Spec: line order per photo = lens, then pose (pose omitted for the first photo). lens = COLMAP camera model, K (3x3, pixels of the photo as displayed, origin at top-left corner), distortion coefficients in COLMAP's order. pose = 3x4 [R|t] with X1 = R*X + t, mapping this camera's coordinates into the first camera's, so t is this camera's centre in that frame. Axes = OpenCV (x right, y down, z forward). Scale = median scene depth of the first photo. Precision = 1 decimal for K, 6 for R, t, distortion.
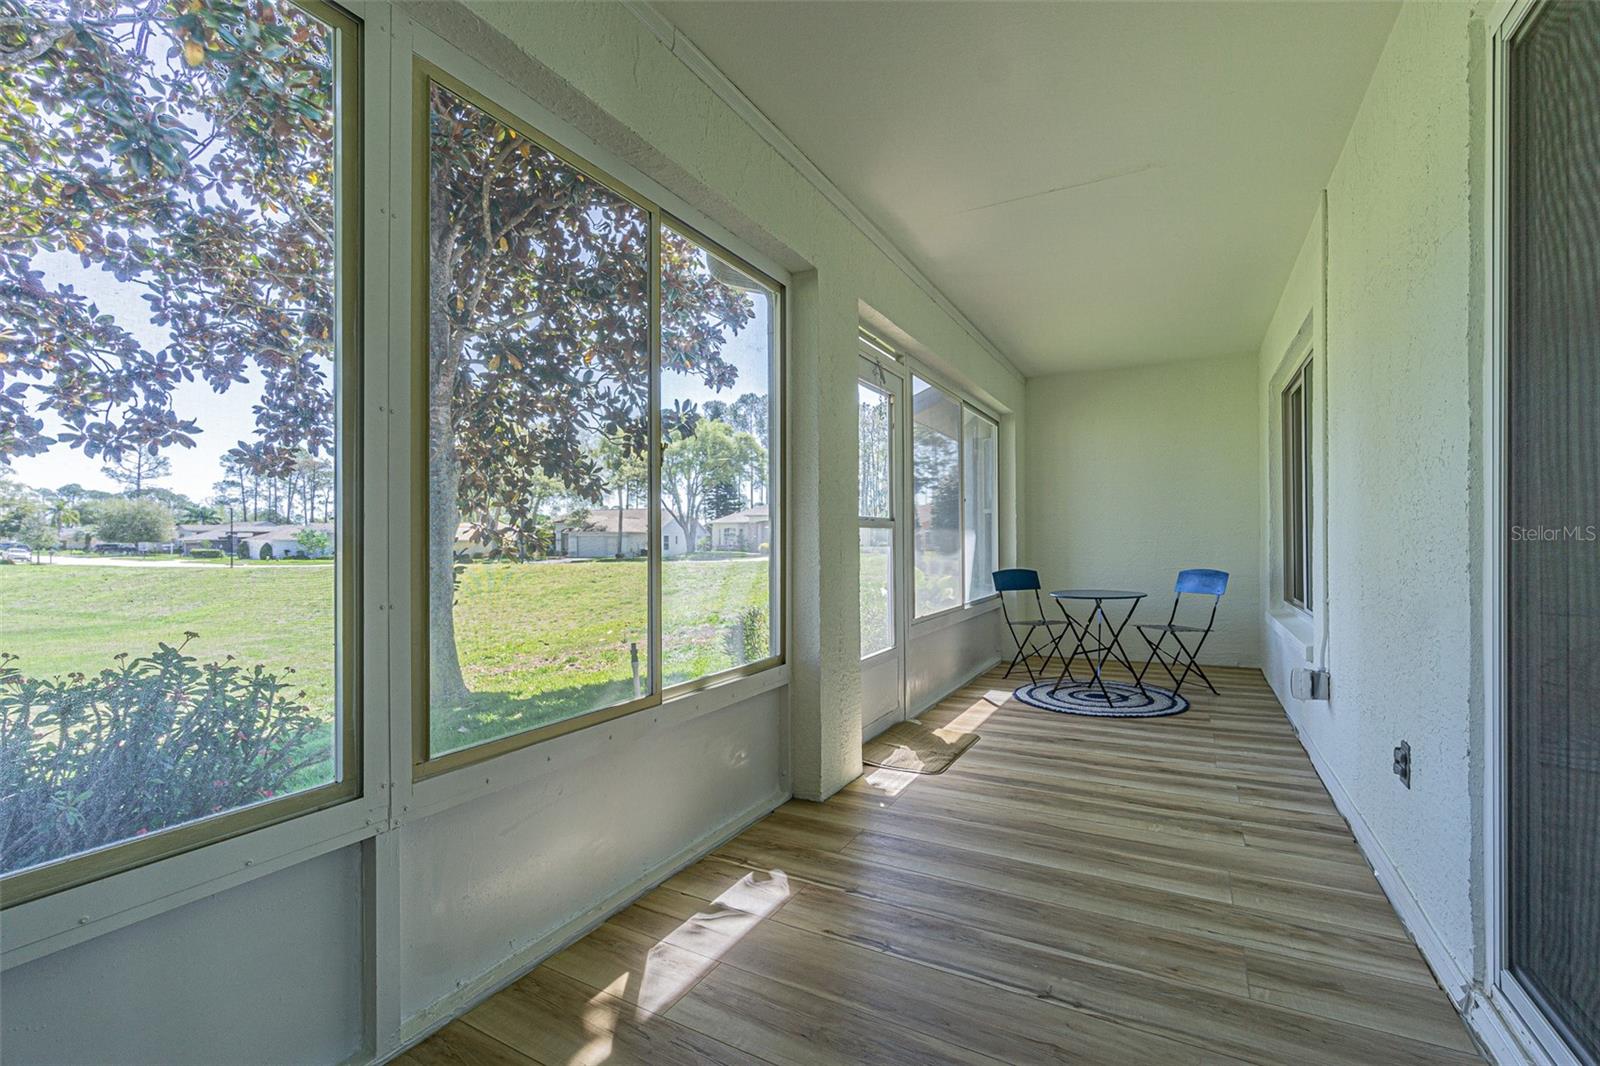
lens RADIAL K [[699.4, 0, 793.5], [0, 699.4, 536.6], [0, 0, 1]] dist [-0.004518, -0.000591]
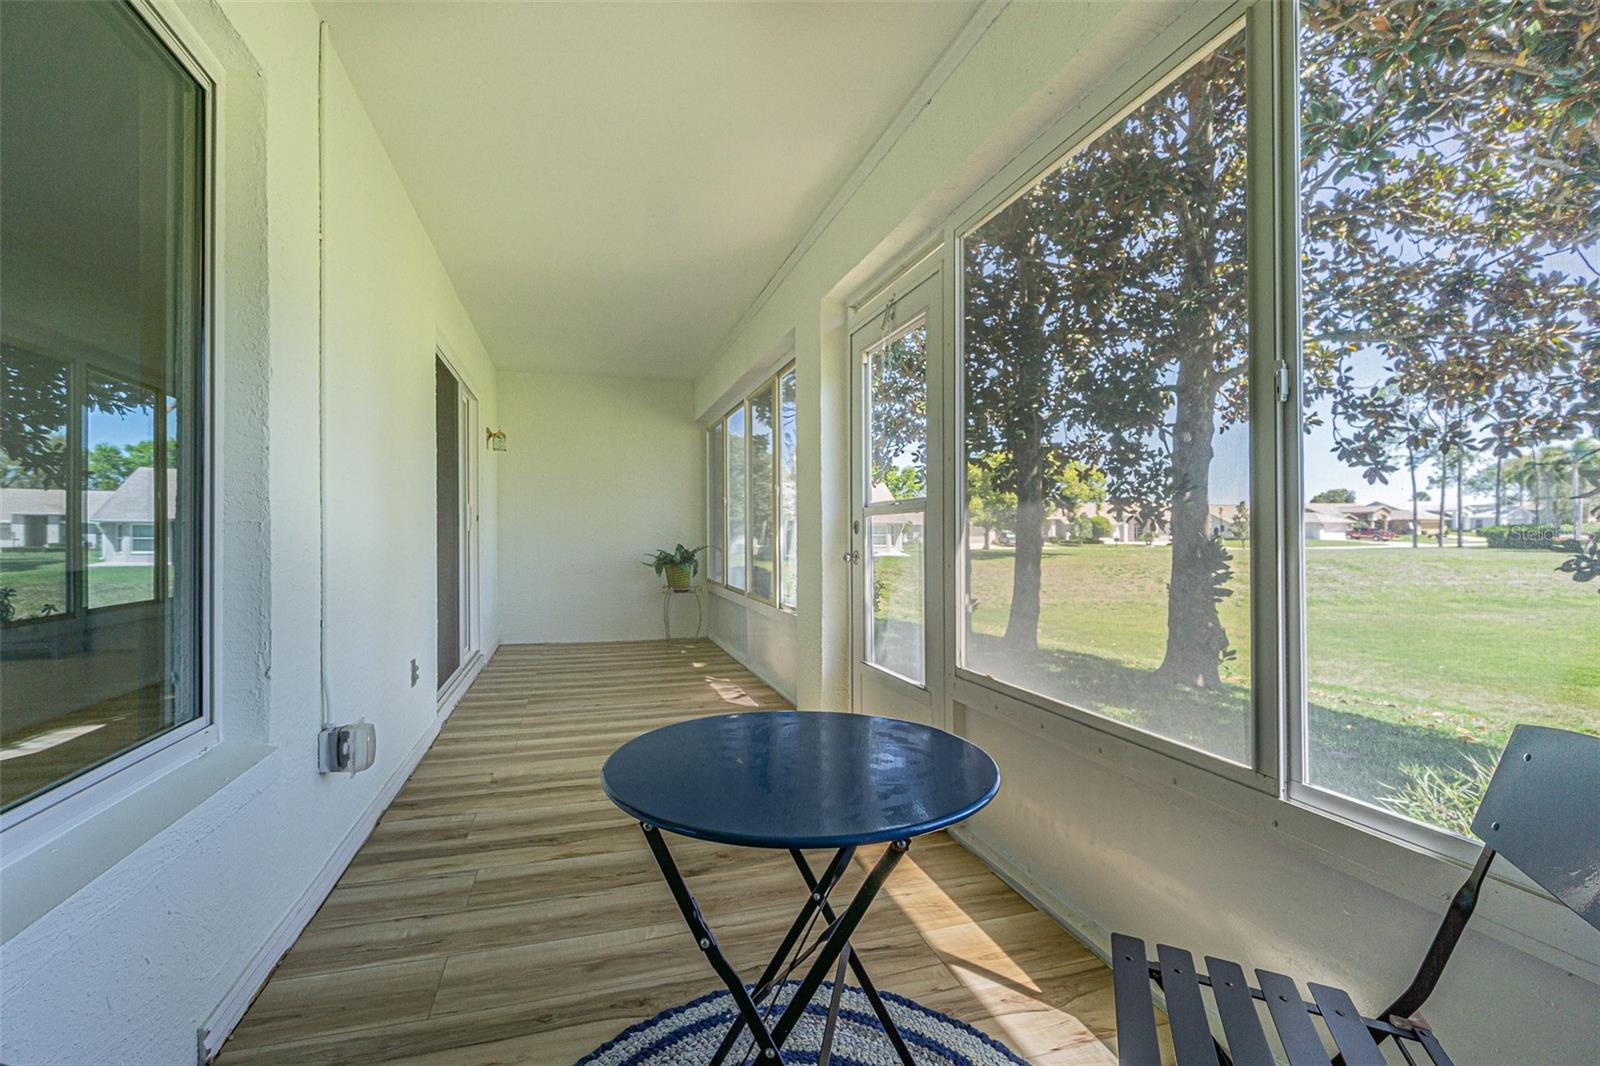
lens RADIAL K [[699.4, 0, 796.4], [0, 699.4, 531.3], [0, 0, 1]] dist [-0.004518, -0.000591]
pose [[-0.688191, 0.010733, -0.725450, 1.031365], [0.014529, 0.999894, 0.001011, 0.004241], [0.725384, -0.009844, -0.688274, 1.984030]]
